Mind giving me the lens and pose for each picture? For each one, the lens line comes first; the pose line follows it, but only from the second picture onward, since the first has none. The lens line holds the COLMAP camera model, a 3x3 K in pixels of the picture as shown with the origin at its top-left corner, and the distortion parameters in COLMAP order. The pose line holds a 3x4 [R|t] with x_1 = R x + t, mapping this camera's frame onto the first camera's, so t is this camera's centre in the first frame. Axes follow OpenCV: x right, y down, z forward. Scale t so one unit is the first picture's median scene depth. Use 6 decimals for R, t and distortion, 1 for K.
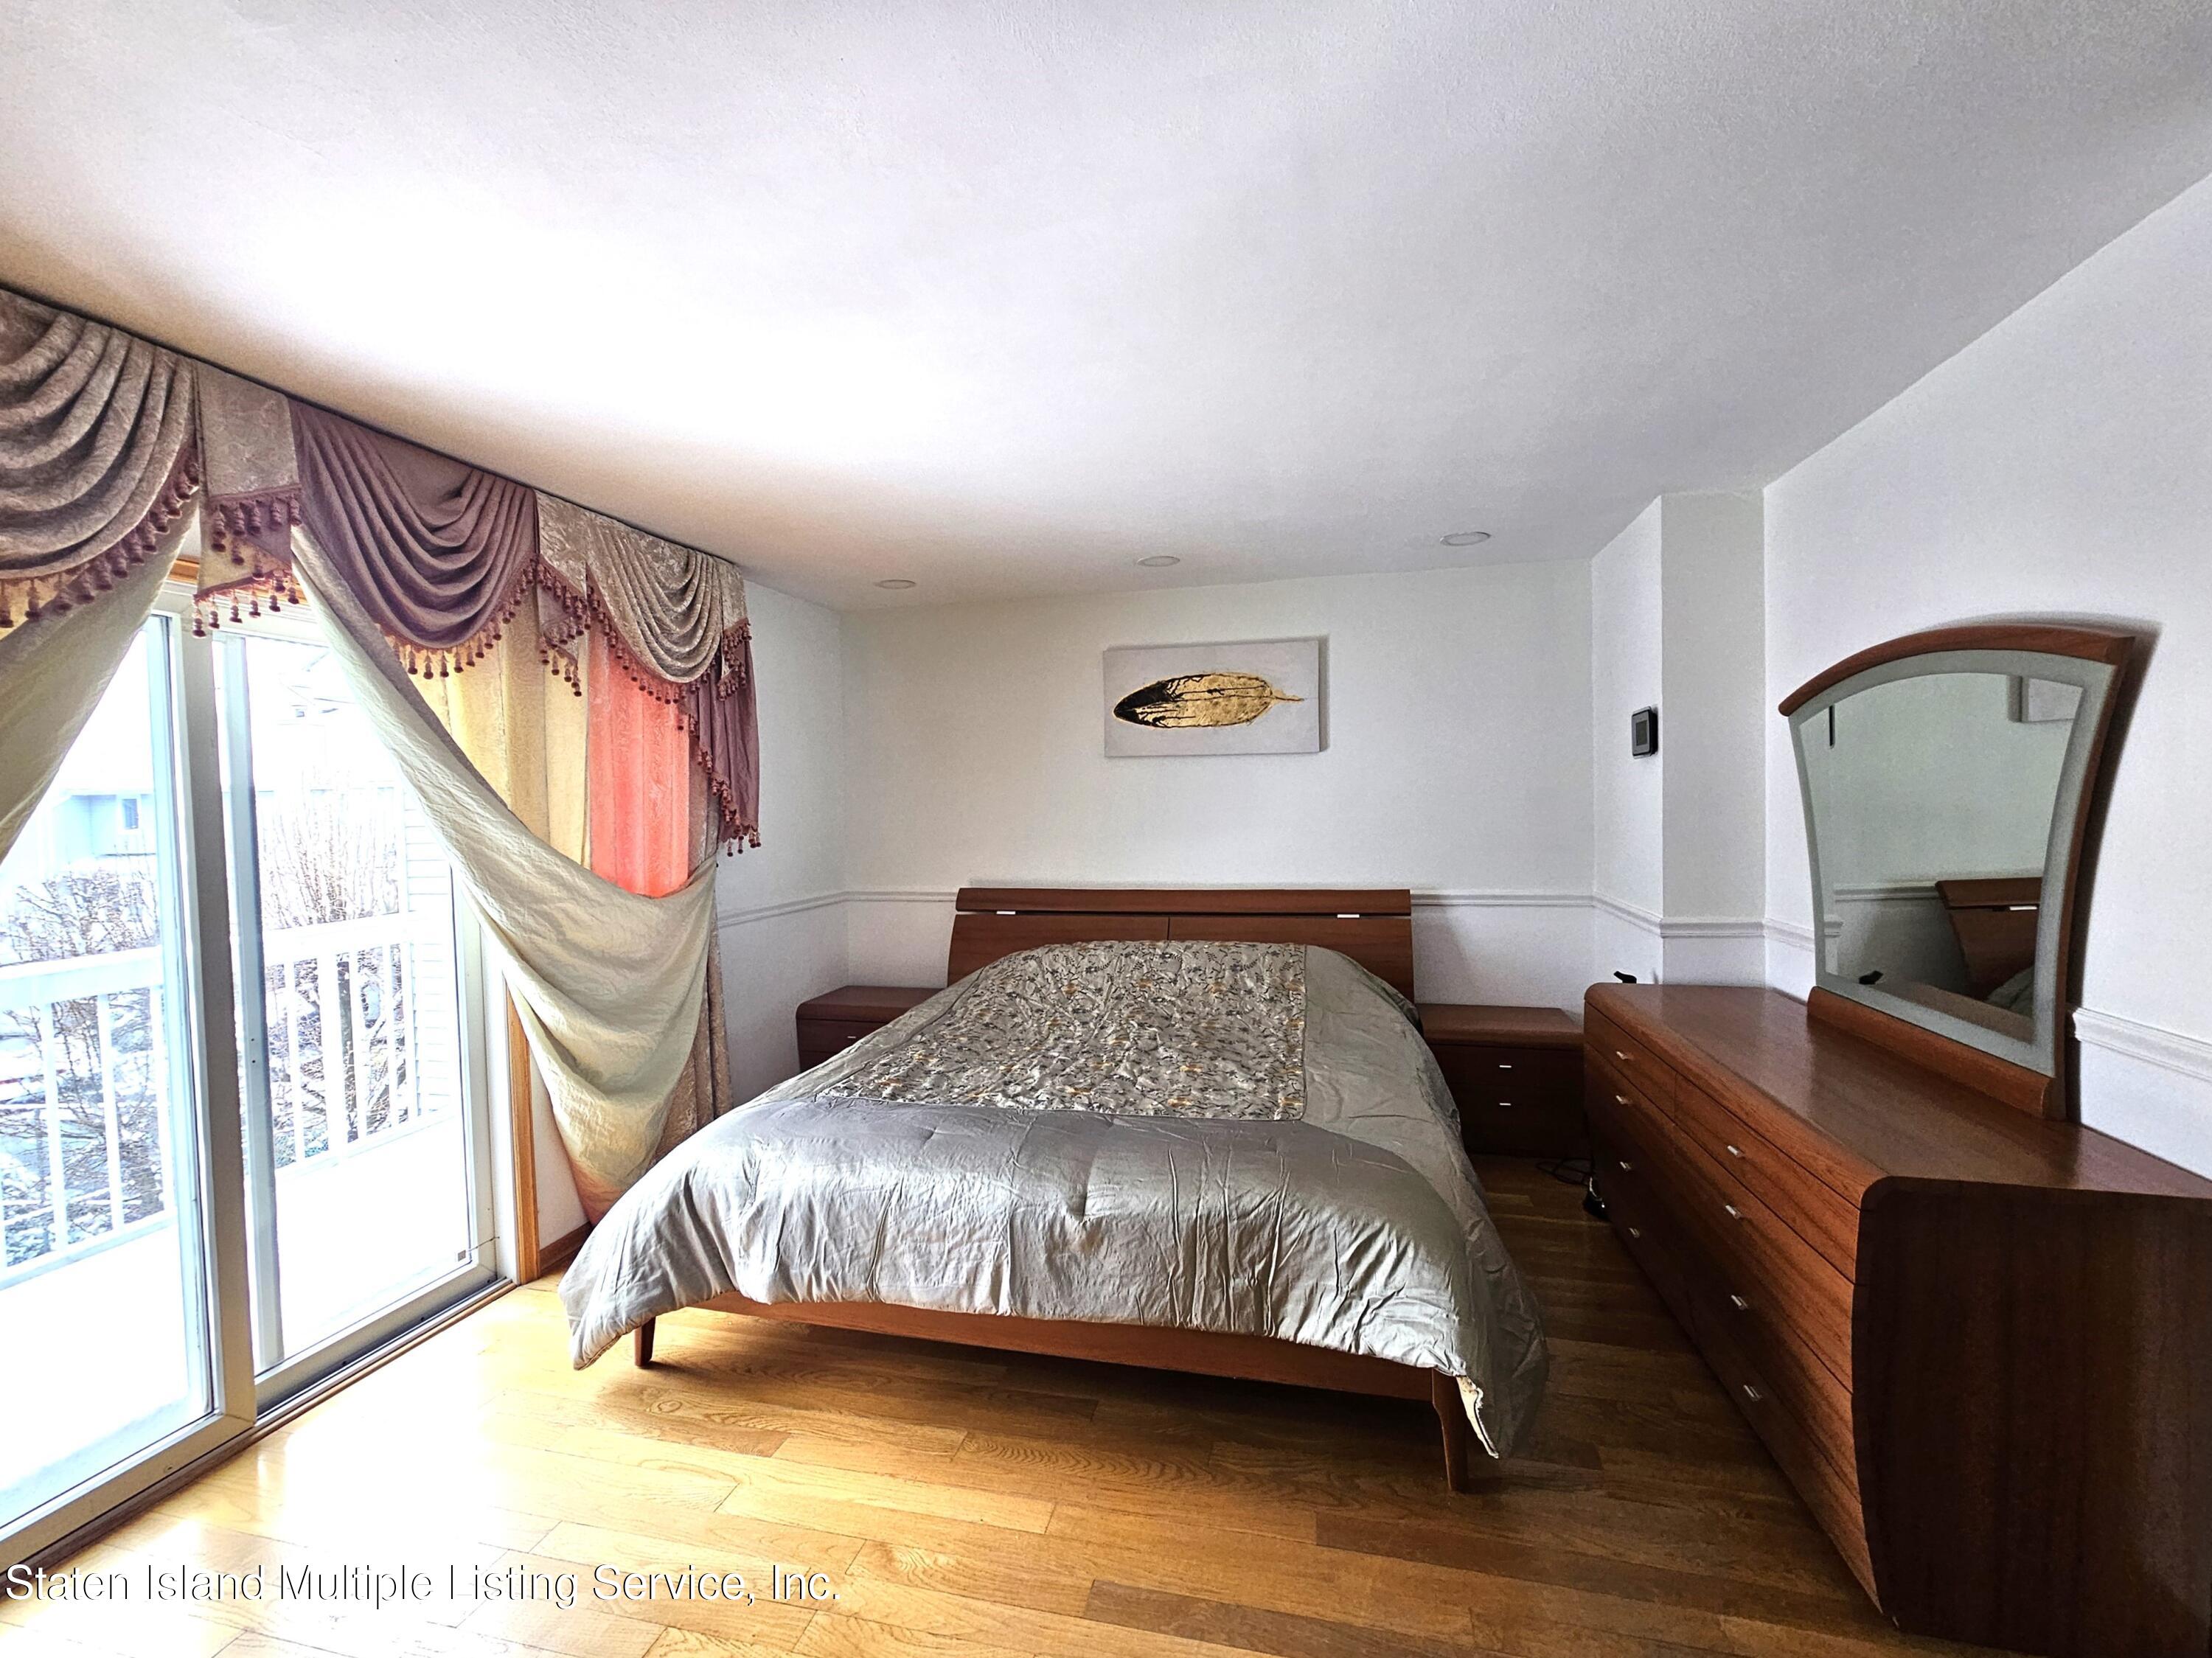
lens RADIAL K [[925.9, 0, 1106.0], [0, 925.9, 829.0], [0, 0, 1]] dist [0.002111, -0.000046]
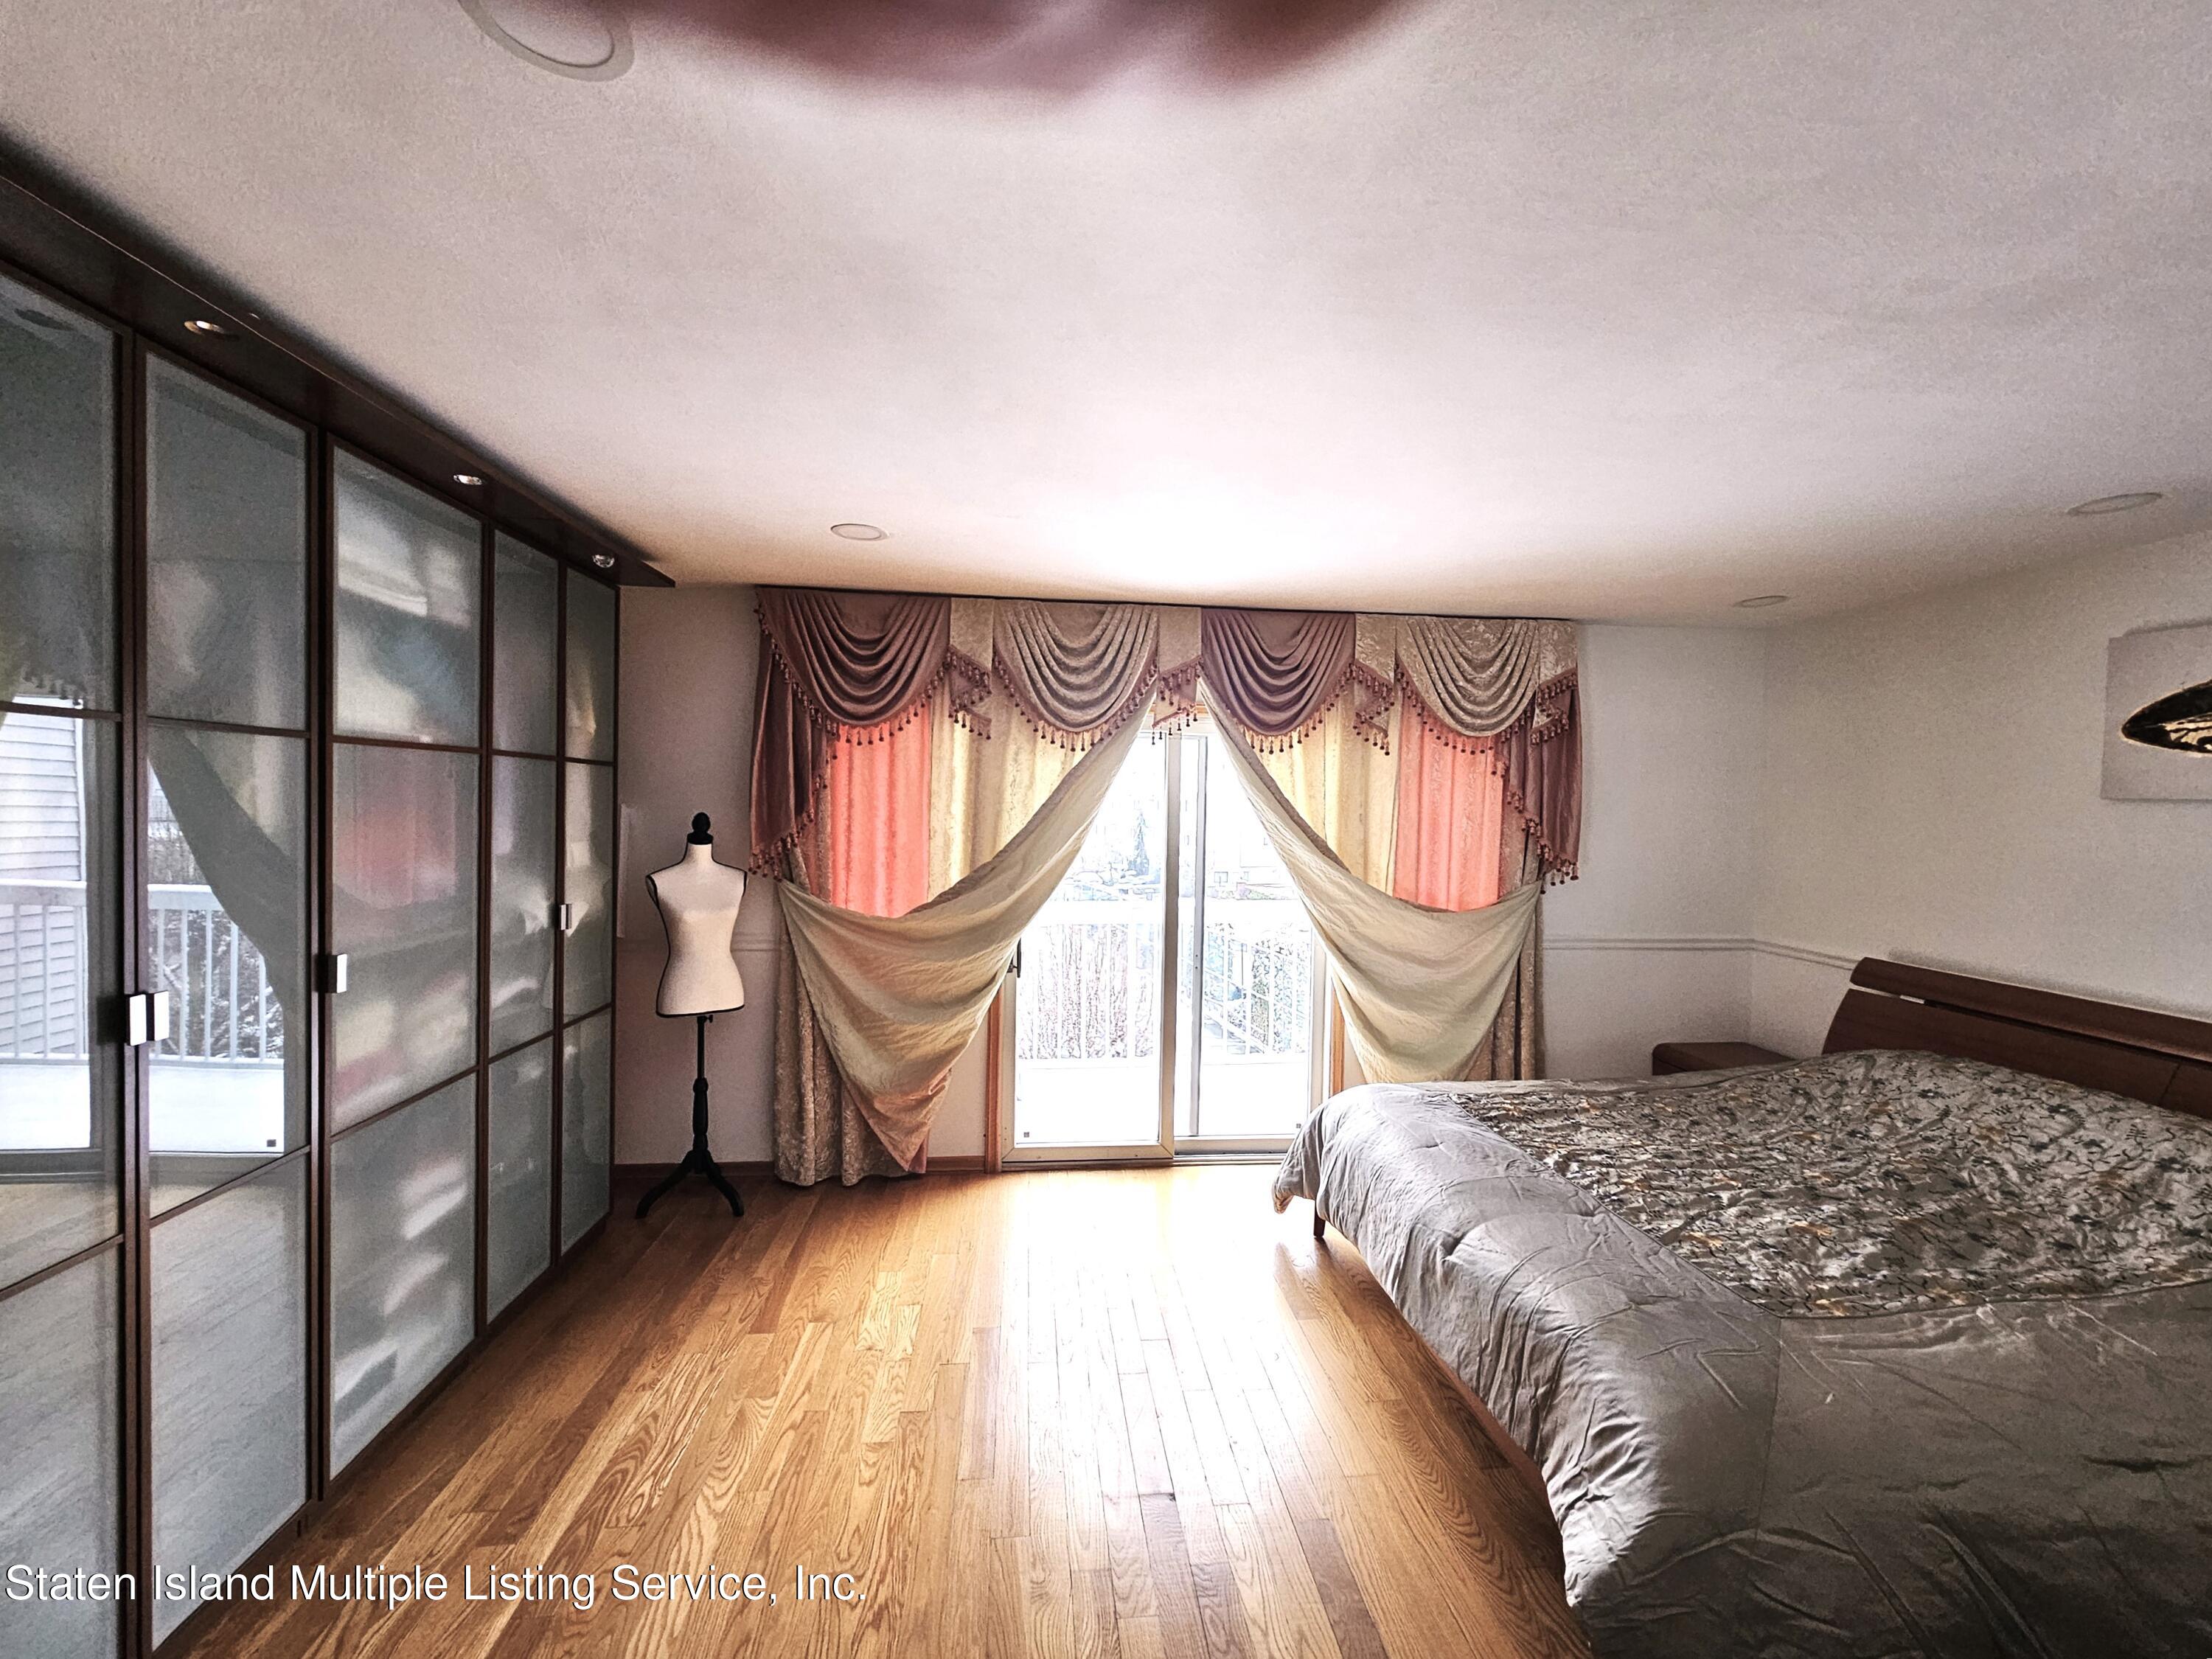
lens RADIAL K [[905.4, 0, 1106.0], [0, 905.4, 829.5], [0, 0, 1]] dist [-0.001168, -0.000158]
pose [[0.334773, 0.053384, -0.940785, 0.566062], [-0.052801, 0.997888, 0.037835, -0.066138], [0.940818, 0.037008, 0.336885, 0.178691]]
